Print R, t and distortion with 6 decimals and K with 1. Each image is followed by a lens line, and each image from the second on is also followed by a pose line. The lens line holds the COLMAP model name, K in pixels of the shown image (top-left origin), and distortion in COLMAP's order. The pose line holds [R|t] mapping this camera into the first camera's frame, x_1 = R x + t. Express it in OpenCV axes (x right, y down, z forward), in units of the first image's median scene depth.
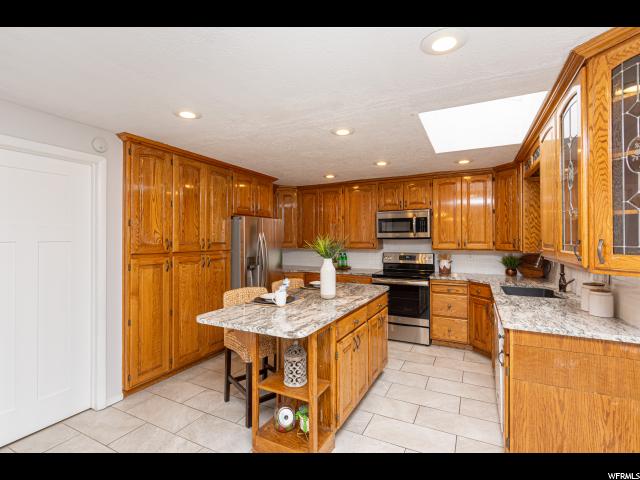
lens RADIAL K [[298.3, 0, 314.1], [0, 298.3, 241.2], [0, 0, 1]] dist [0.000780, 0.000302]
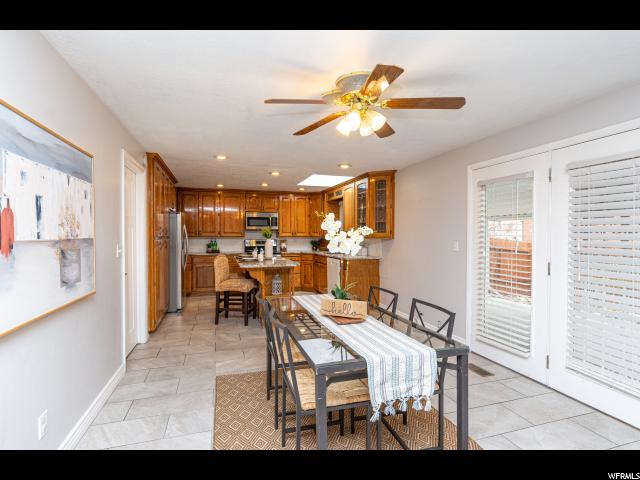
lens RADIAL K [[298.3, 0, 314.1], [0, 298.3, 241.2], [0, 0, 1]] dist [0.000780, 0.000302]
pose [[0.705105, -0.009530, 0.709039, -0.665906], [0.001907, 0.999932, 0.011544, 0.034025], [-0.709101, -0.006788, 0.705075, -0.332095]]
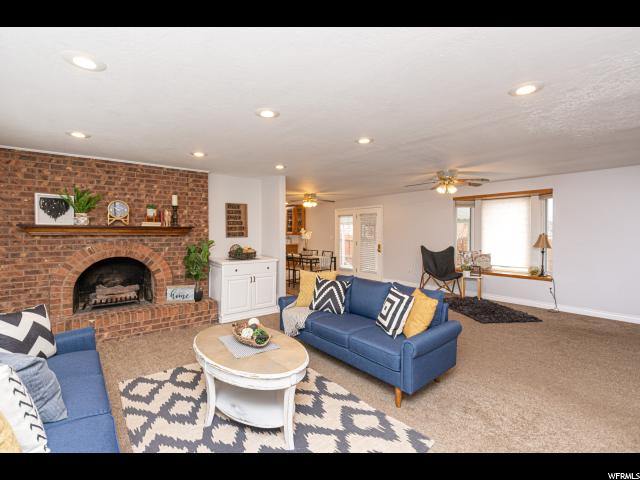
lens RADIAL K [[290.4, 0, 320.0], [0, 290.4, 240.0], [0, 0, 1]] dist [-0.013744, -0.000079]
pose [[0.371067, -0.022886, 0.928324, -1.961401], [0.009976, 0.999737, 0.020659, 0.030729], [-0.928553, 0.001595, 0.371197, -0.779019]]
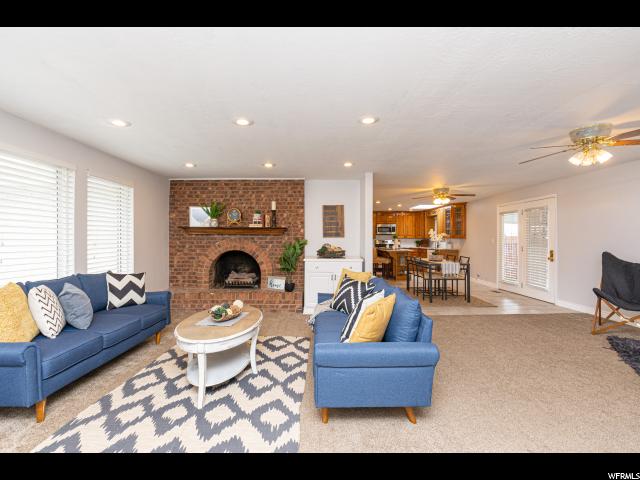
lens RADIAL K [[298.3, 0, 314.1], [0, 298.3, 241.2], [0, 0, 1]] dist [0.000780, 0.000302]
pose [[0.881412, -0.000571, 0.472348, -1.644157], [0.002324, 0.999992, -0.003127, 0.063812], [-0.472343, 0.003854, 0.881406, -1.140749]]
